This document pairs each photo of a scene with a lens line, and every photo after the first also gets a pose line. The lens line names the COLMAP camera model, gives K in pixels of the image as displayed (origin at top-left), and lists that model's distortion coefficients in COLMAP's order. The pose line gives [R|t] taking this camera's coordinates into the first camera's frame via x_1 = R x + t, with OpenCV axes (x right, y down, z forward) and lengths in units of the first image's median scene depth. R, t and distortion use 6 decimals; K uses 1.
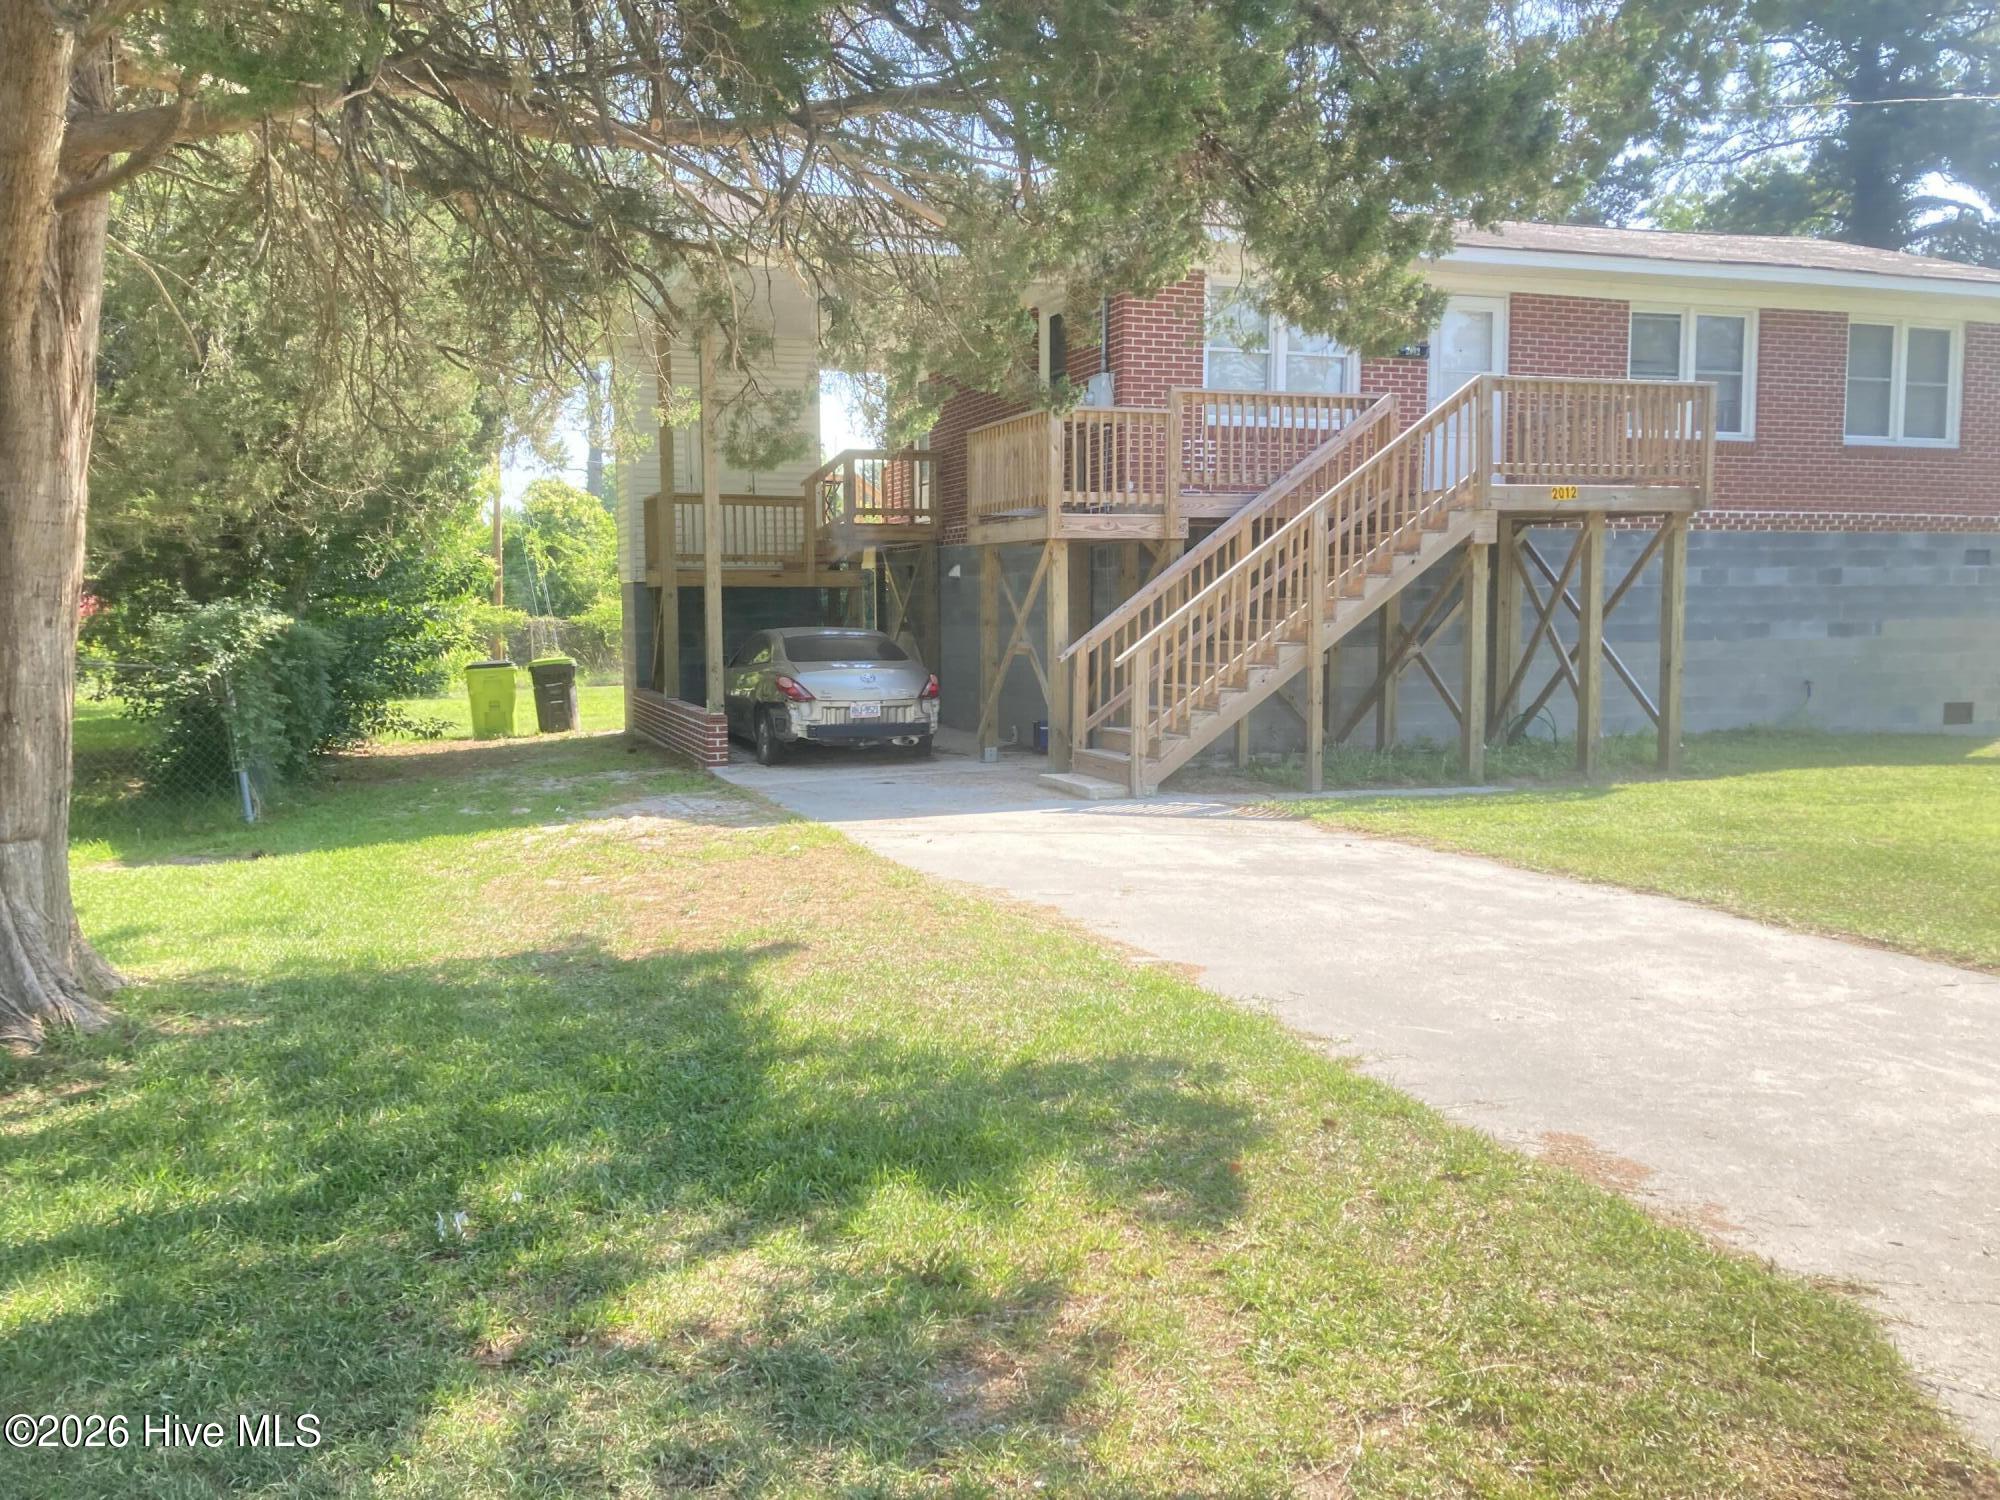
lens RADIAL K [[1664.2, 0, 977.4], [0, 1664.2, 746.6], [0, 0, 1]] dist [0.053666, -0.060331]
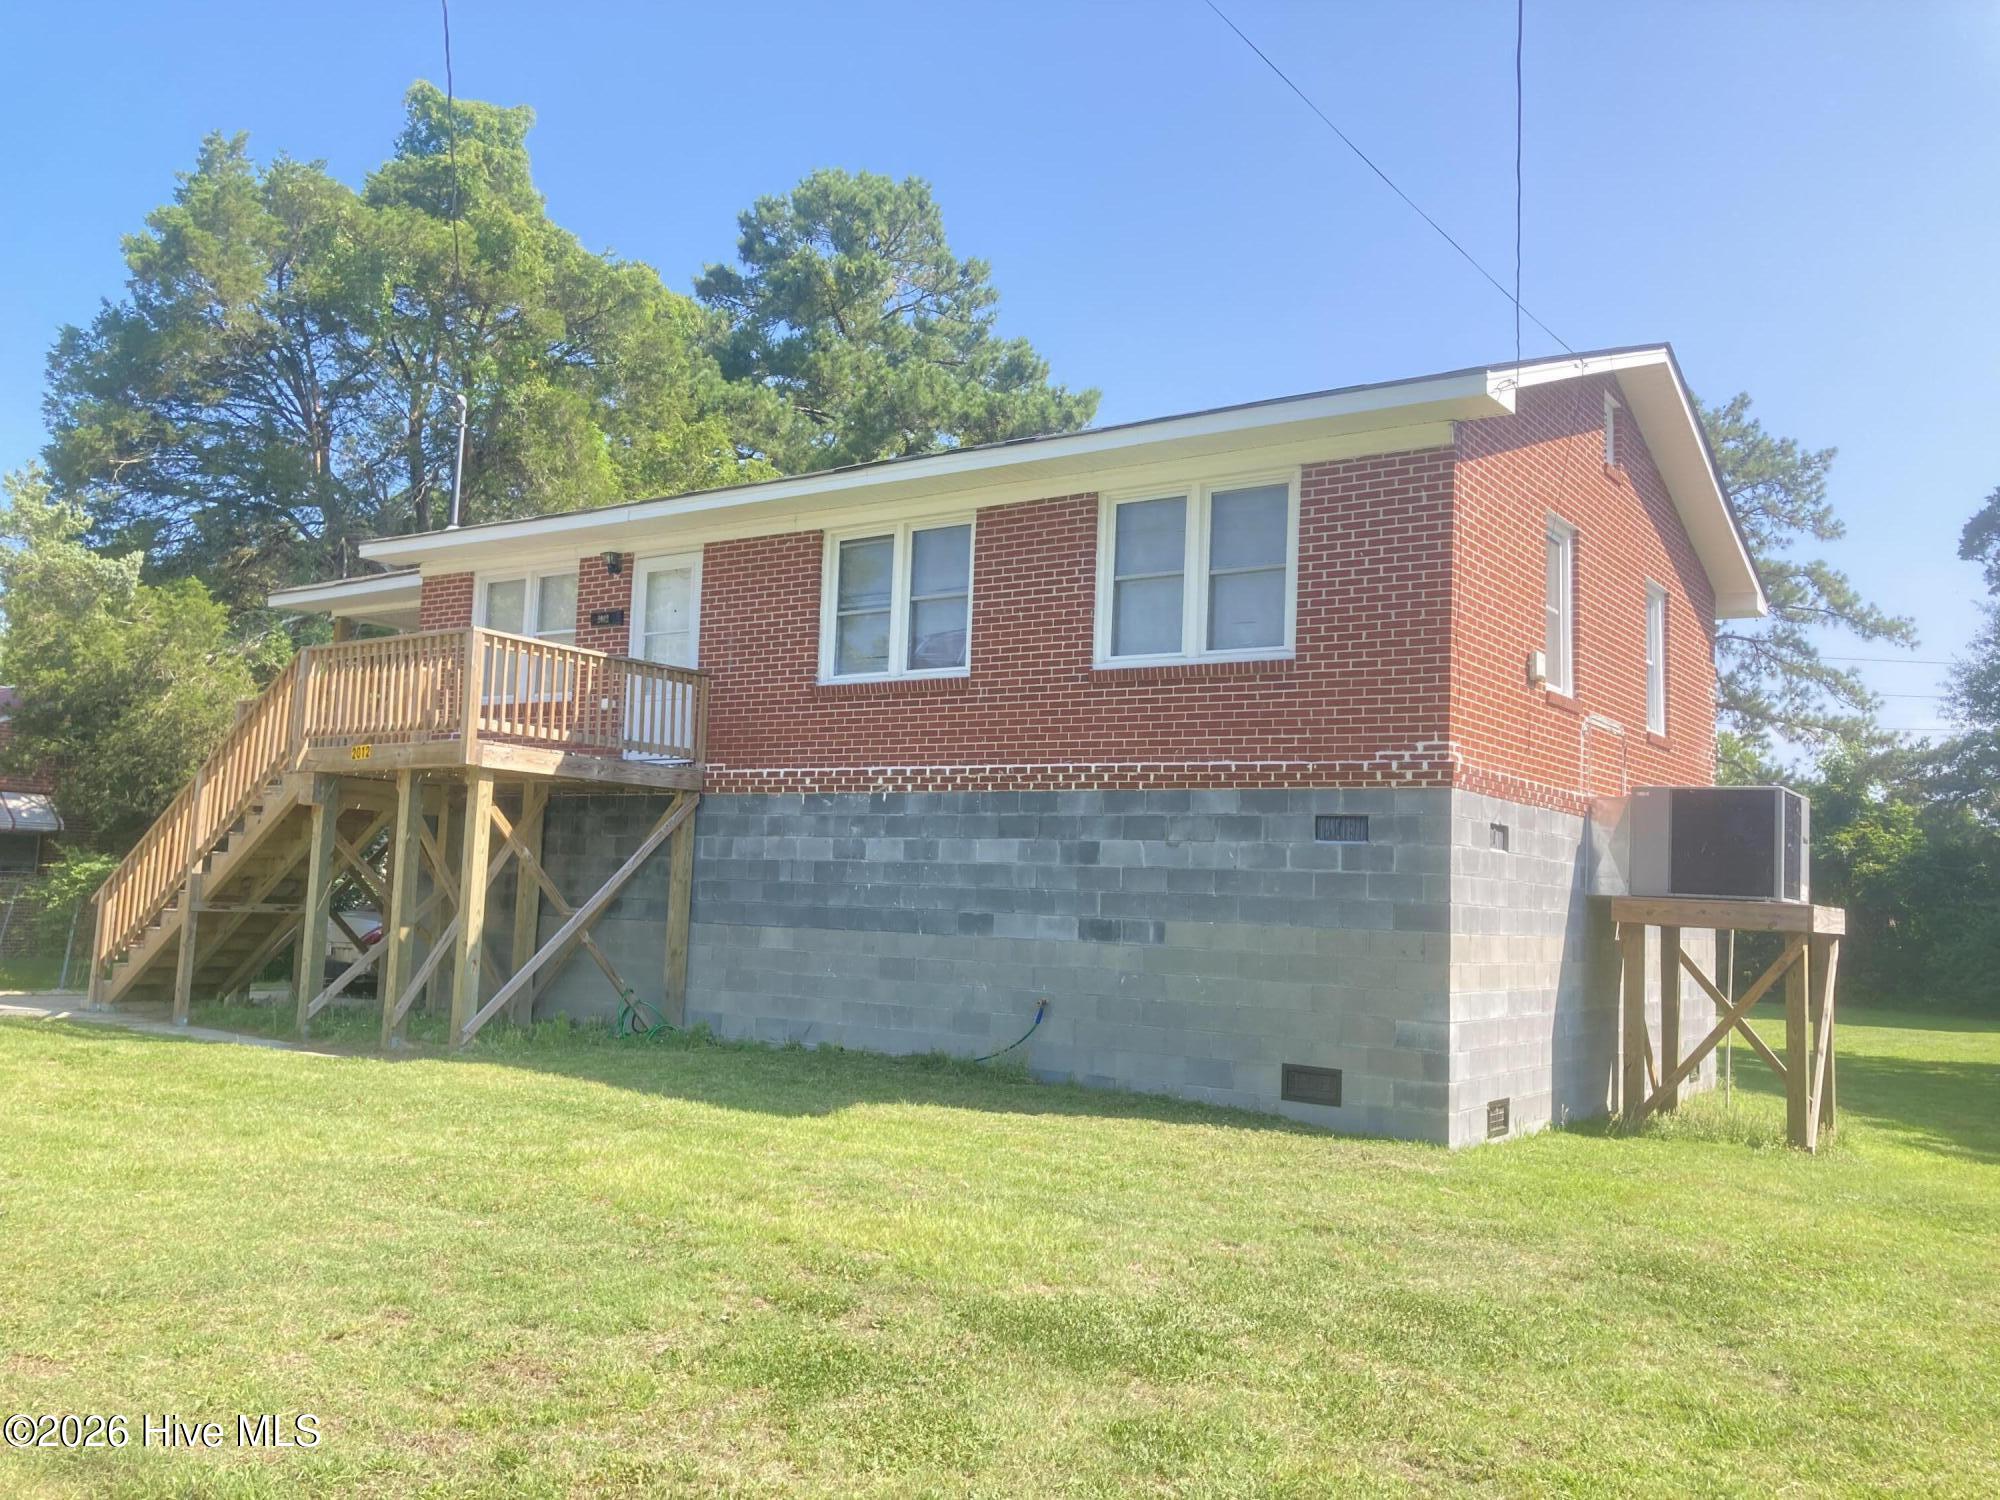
lens RADIAL K [[1664.2, 0, 997.0], [0, 1664.2, 742.4], [0, 0, 1]] dist [0.053666, -0.060331]
pose [[0.579701, -0.052388, -0.813144, 1.324259], [-0.111179, 0.983513, -0.142625, -0.054946], [0.807209, 0.173084, 0.564319, 0.716048]]
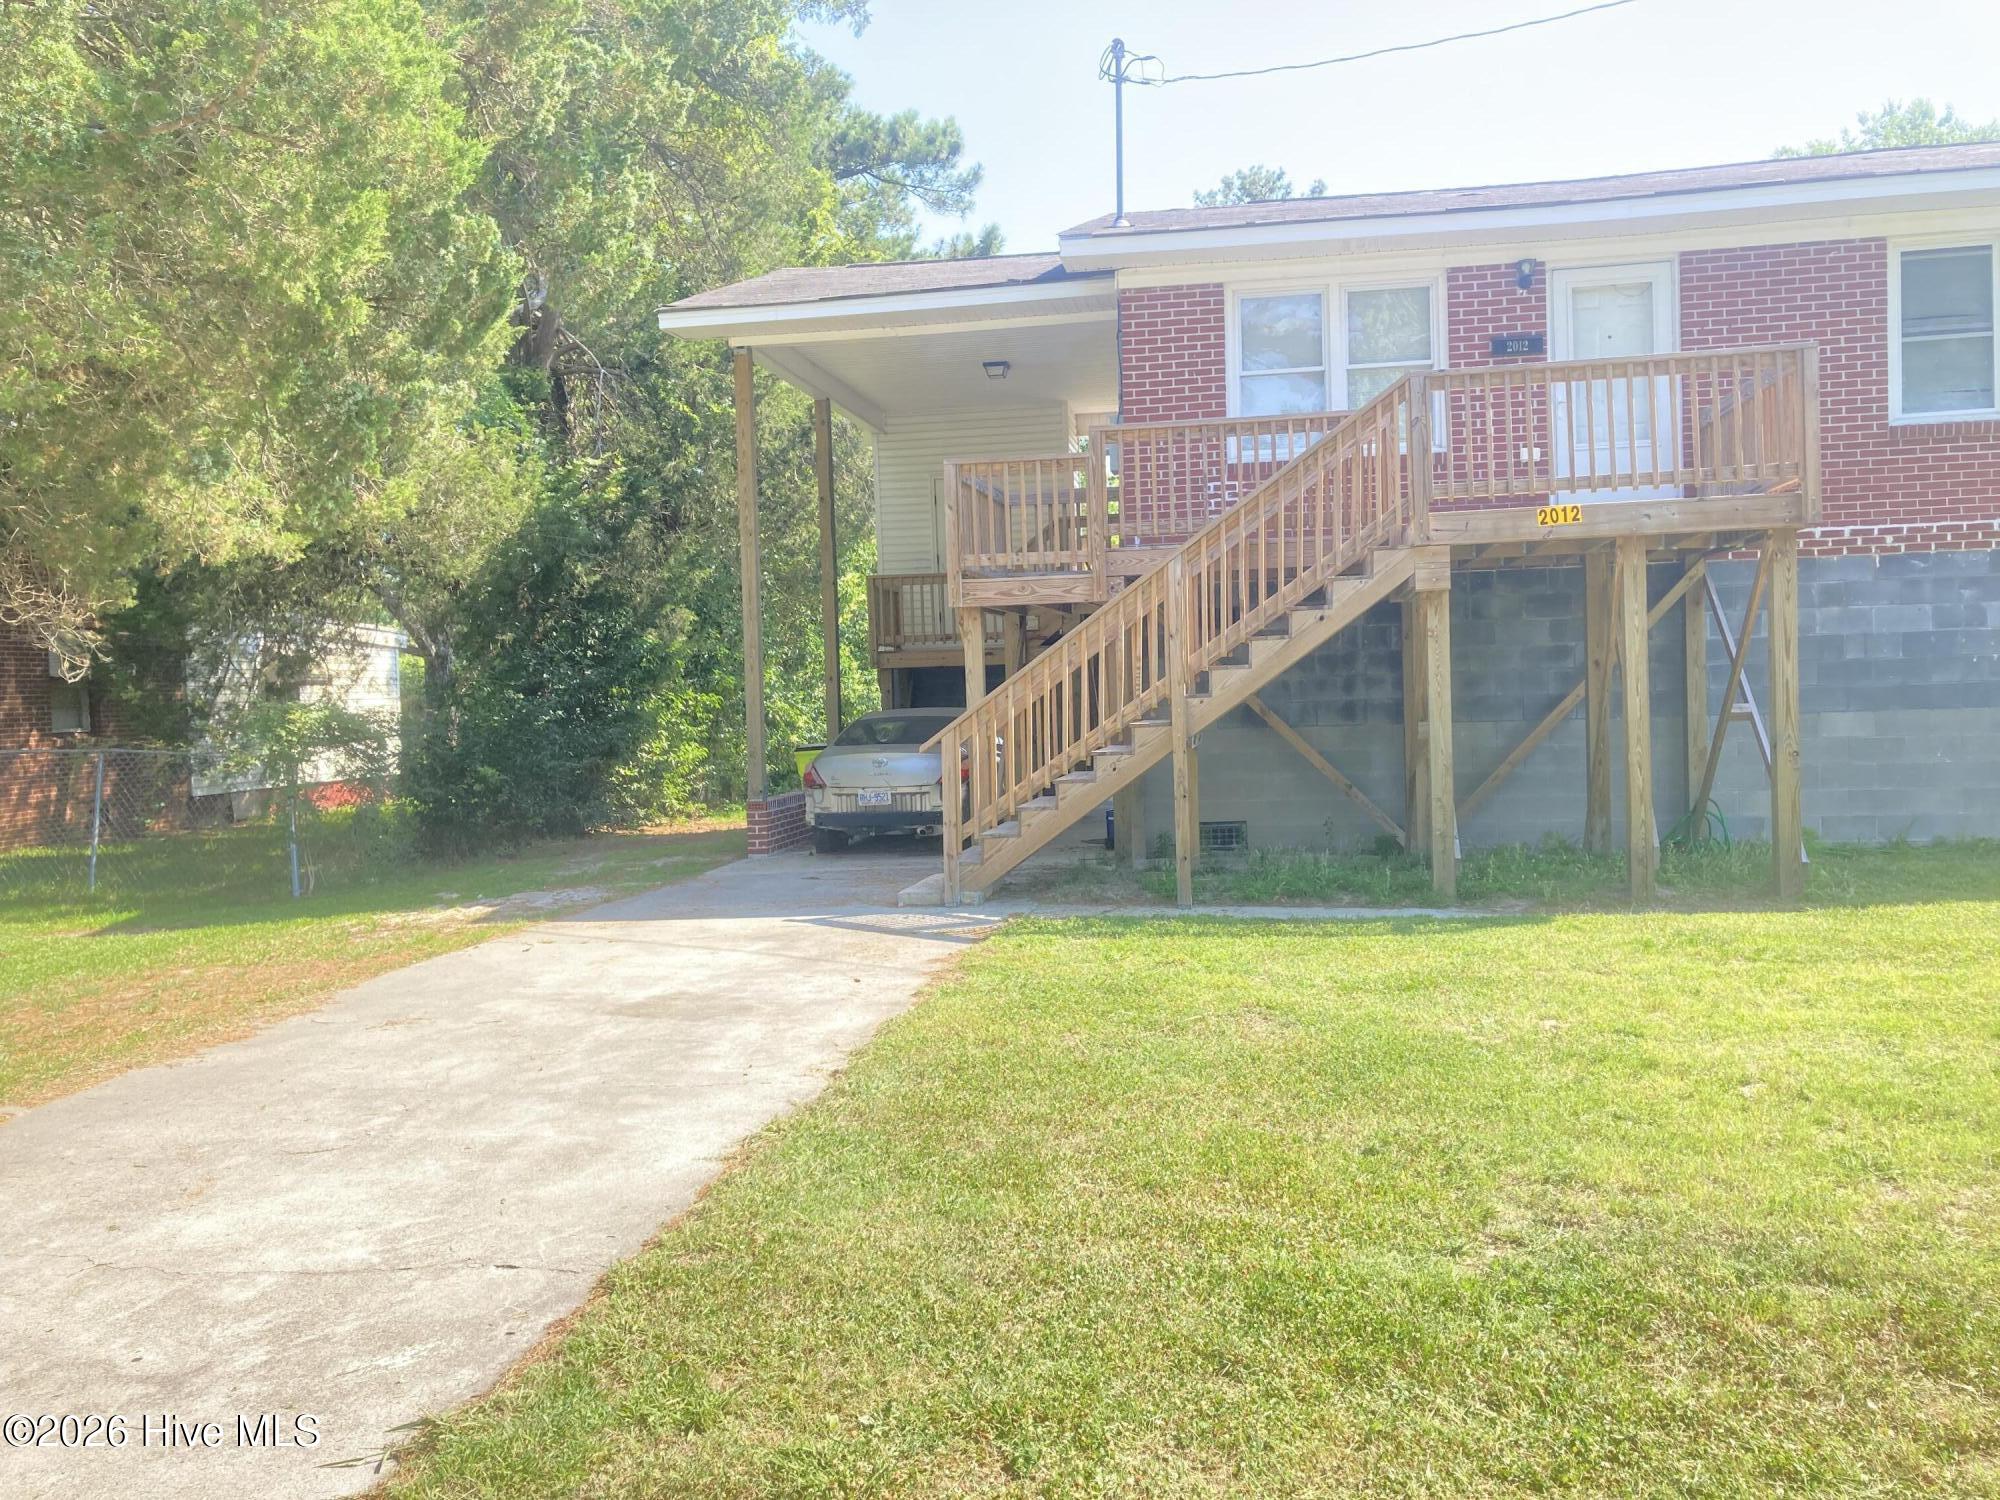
lens RADIAL K [[1664.2, 0, 997.1], [0, 1664.2, 759.9], [0, 0, 1]] dist [0.053666, -0.060331]
pose [[0.876358, -0.002225, -0.481656, 0.471394], [-0.013790, 0.999463, -0.029709, -0.017474], [0.481463, 0.032677, 0.875857, 0.224920]]
